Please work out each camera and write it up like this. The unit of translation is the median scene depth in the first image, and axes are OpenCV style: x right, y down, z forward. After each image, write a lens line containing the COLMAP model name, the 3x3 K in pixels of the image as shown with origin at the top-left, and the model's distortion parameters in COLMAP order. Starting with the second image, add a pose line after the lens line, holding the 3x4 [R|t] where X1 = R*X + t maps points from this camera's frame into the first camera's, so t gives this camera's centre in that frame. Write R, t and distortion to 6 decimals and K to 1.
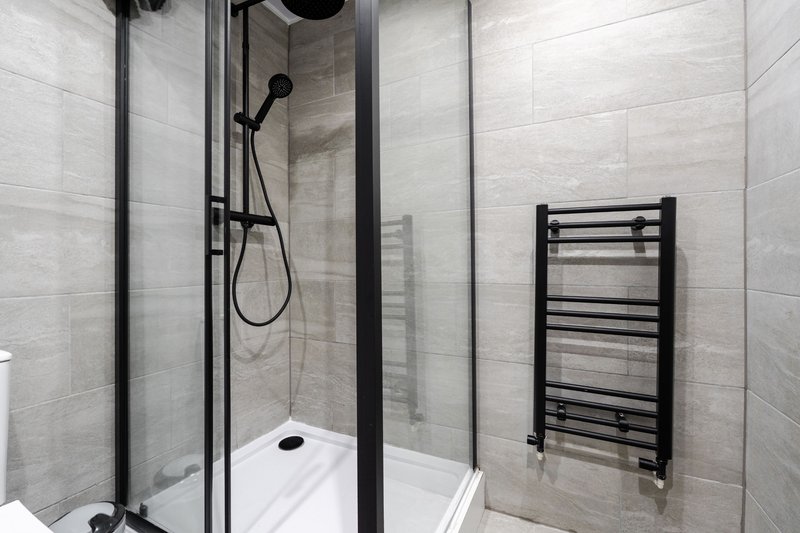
lens RADIAL K [[349.5, 0, 389.8], [0, 349.5, 262.7], [0, 0, 1]] dist [-0.007915, 0.000250]
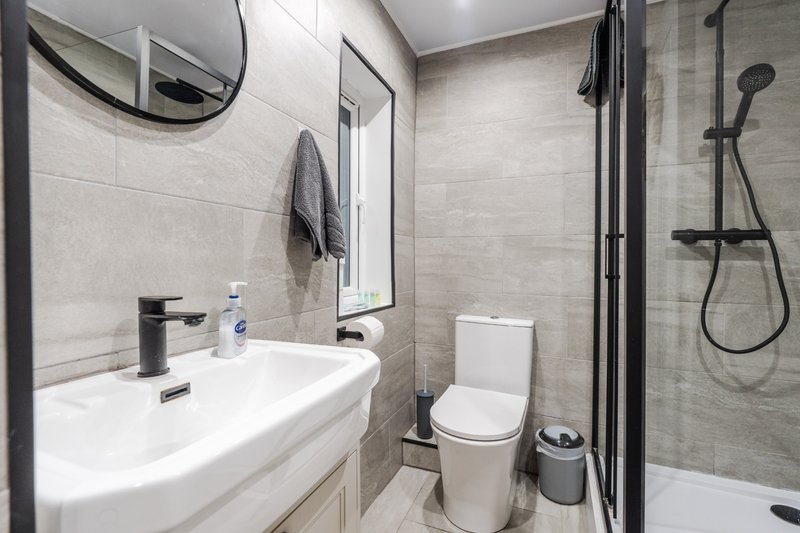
lens RADIAL K [[366.3, 0, 398.7], [0, 366.3, 265.3], [0, 0, 1]] dist [-0.007022, 0.002189]
pose [[0.048813, 0.012032, -0.998735, 0.493973], [-0.008116, 0.999899, 0.011649, -0.046618], [0.998775, 0.007537, 0.048906, 0.075872]]
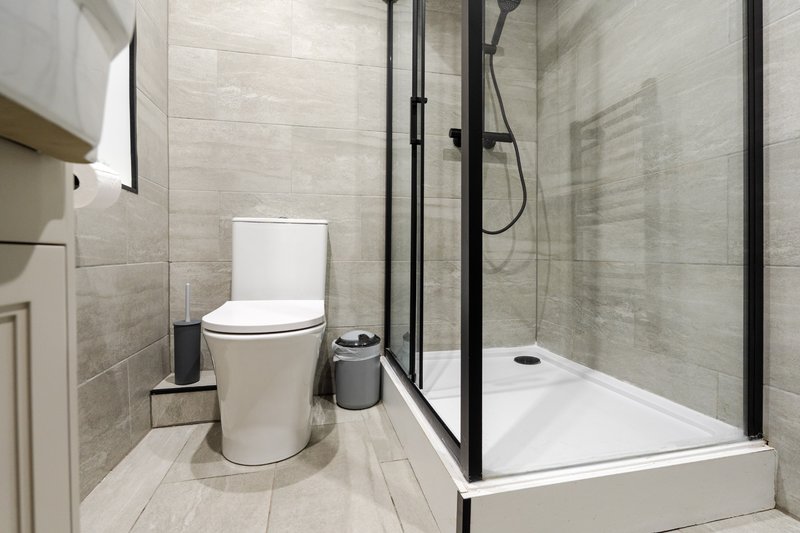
lens RADIAL K [[366.3, 0, 396.4], [0, 366.3, 254.3], [0, 0, 1]] dist [-0.007022, 0.002189]
pose [[0.627519, 0.011302, -0.778519, 0.294470], [-0.010085, 0.999929, 0.006387, 0.219994], [0.778536, 0.003843, 0.627588, 0.062344]]
